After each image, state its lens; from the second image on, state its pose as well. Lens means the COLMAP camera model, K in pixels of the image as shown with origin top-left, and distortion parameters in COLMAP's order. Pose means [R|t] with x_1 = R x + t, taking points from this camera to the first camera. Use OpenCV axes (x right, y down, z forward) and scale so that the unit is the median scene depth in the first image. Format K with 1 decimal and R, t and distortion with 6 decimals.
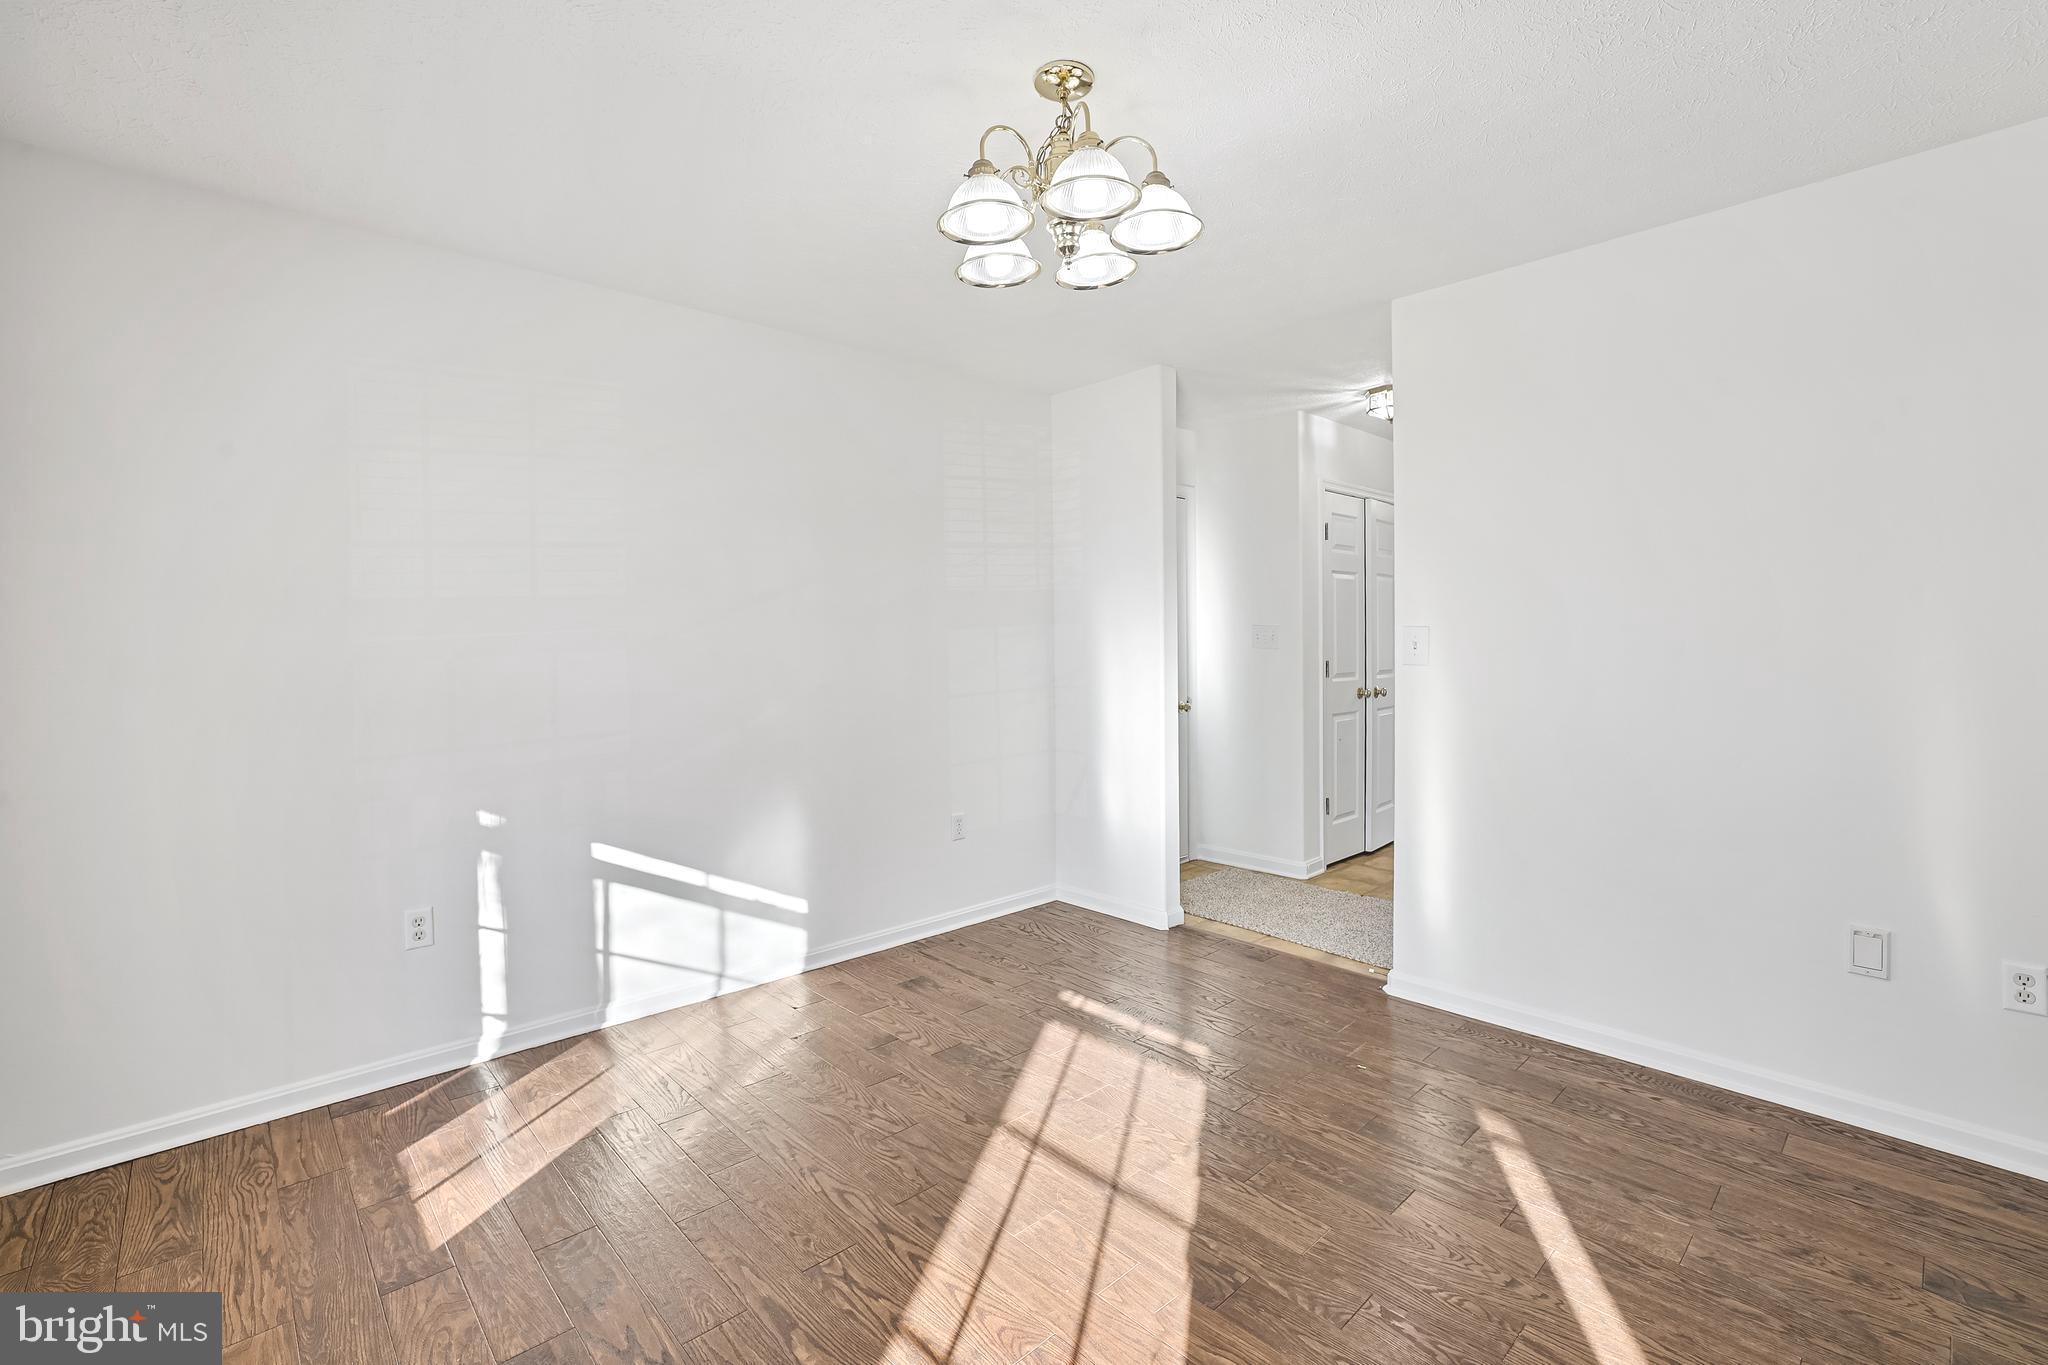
lens RADIAL K [[914.8, 0, 1021.4], [0, 914.8, 661.9], [0, 0, 1]] dist [0.001535, 0.000120]
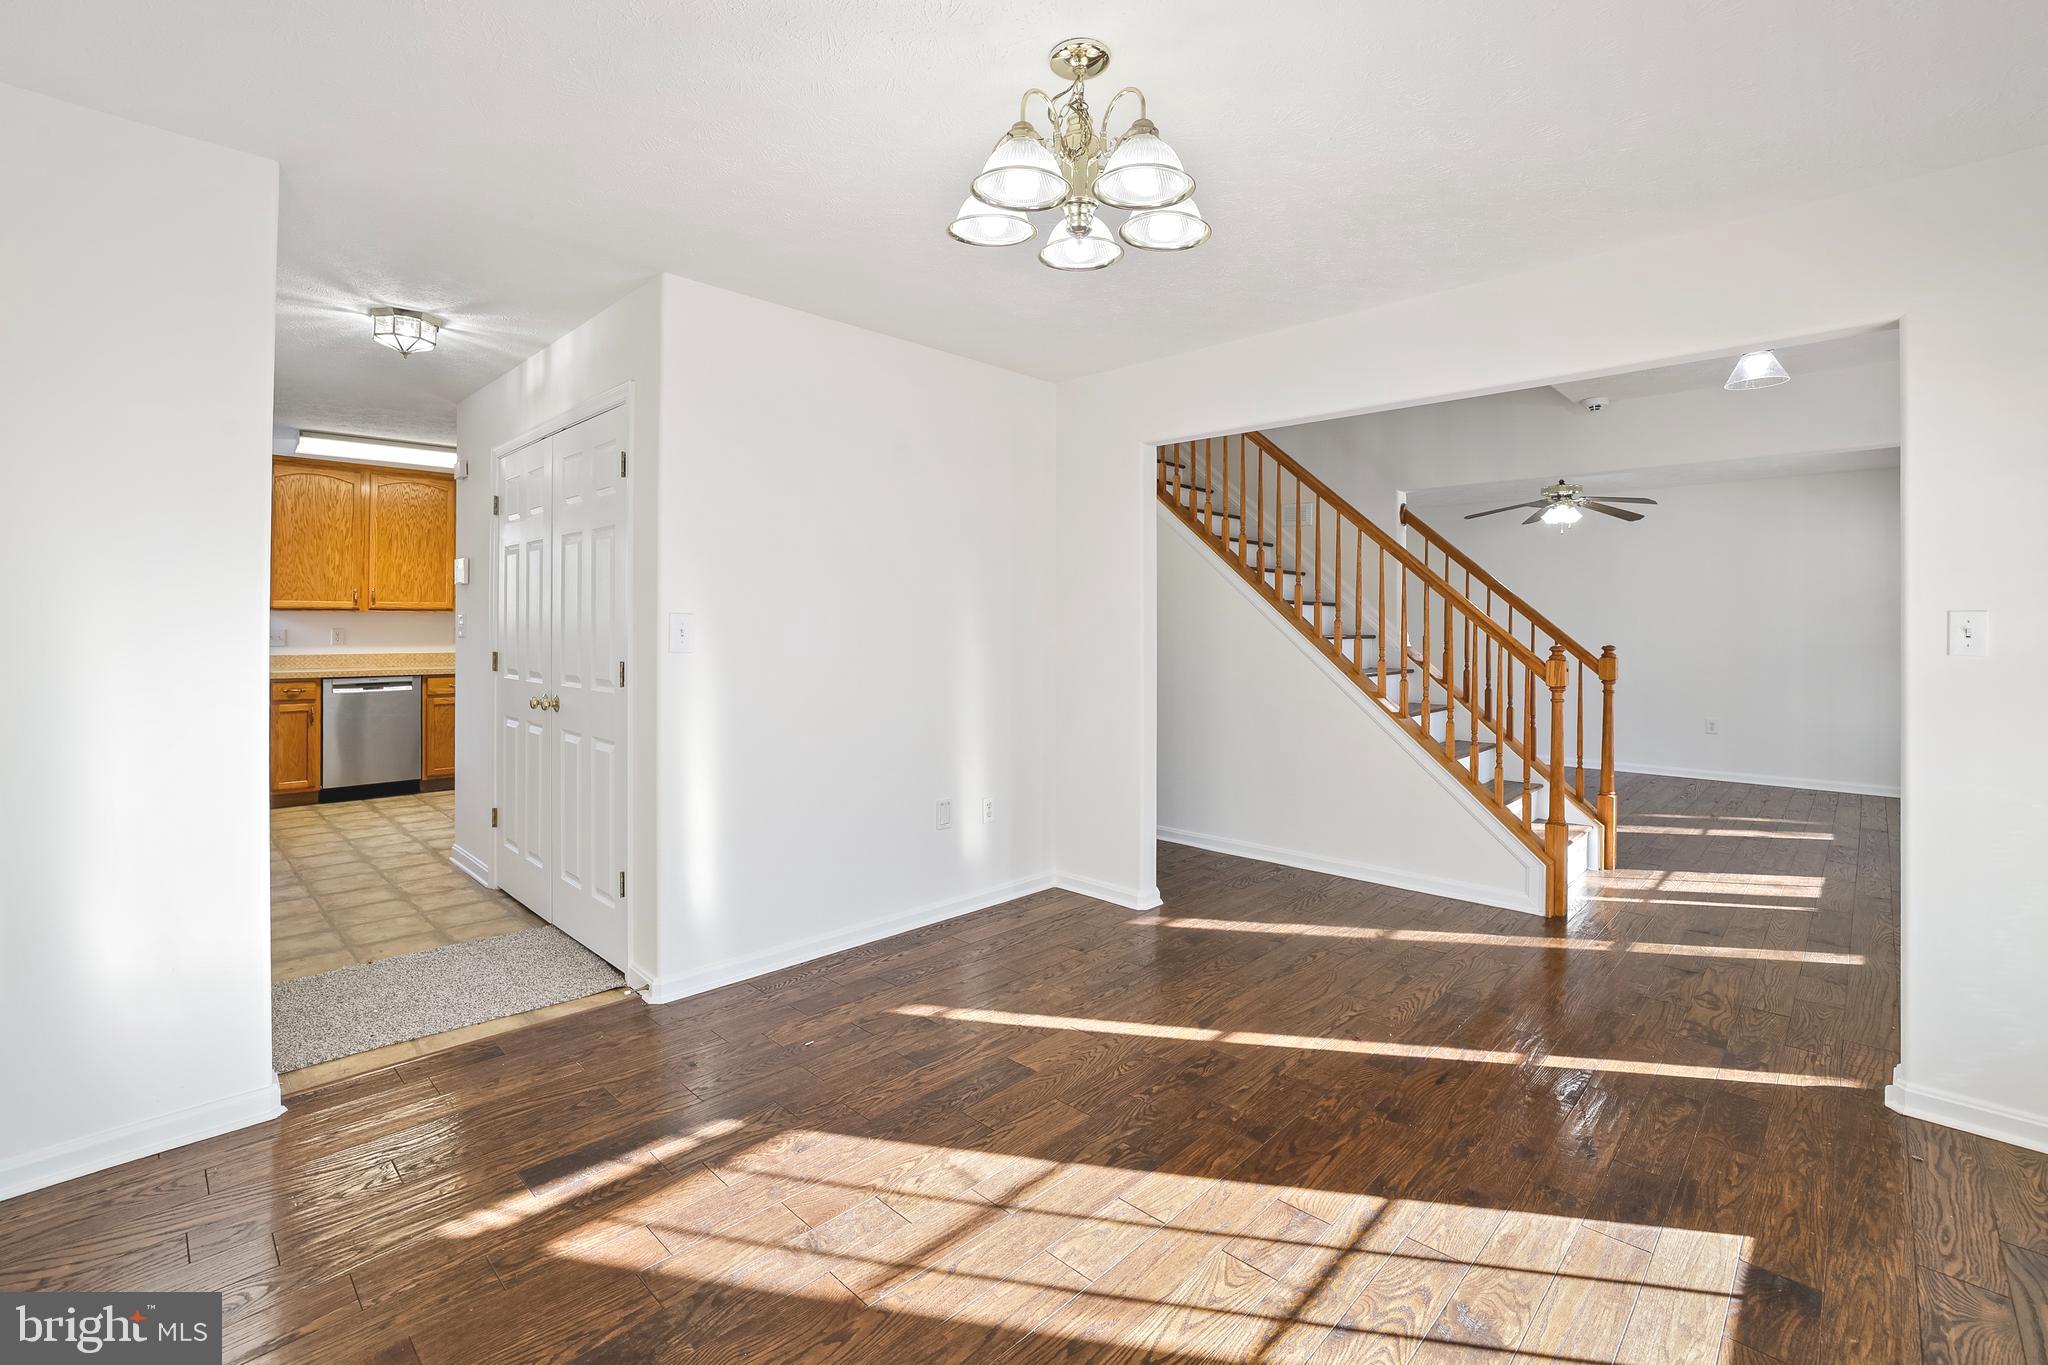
lens RADIAL K [[893.2, 0, 1030.1], [0, 893.2, 650.4], [0, 0, 1]] dist [-0.046655, 0.016947]
pose [[-0.054267, -0.006896, 0.998503, -0.731049], [0.022231, 0.999720, 0.008112, 0.002527], [-0.998279, 0.022638, -0.054098, 0.935835]]
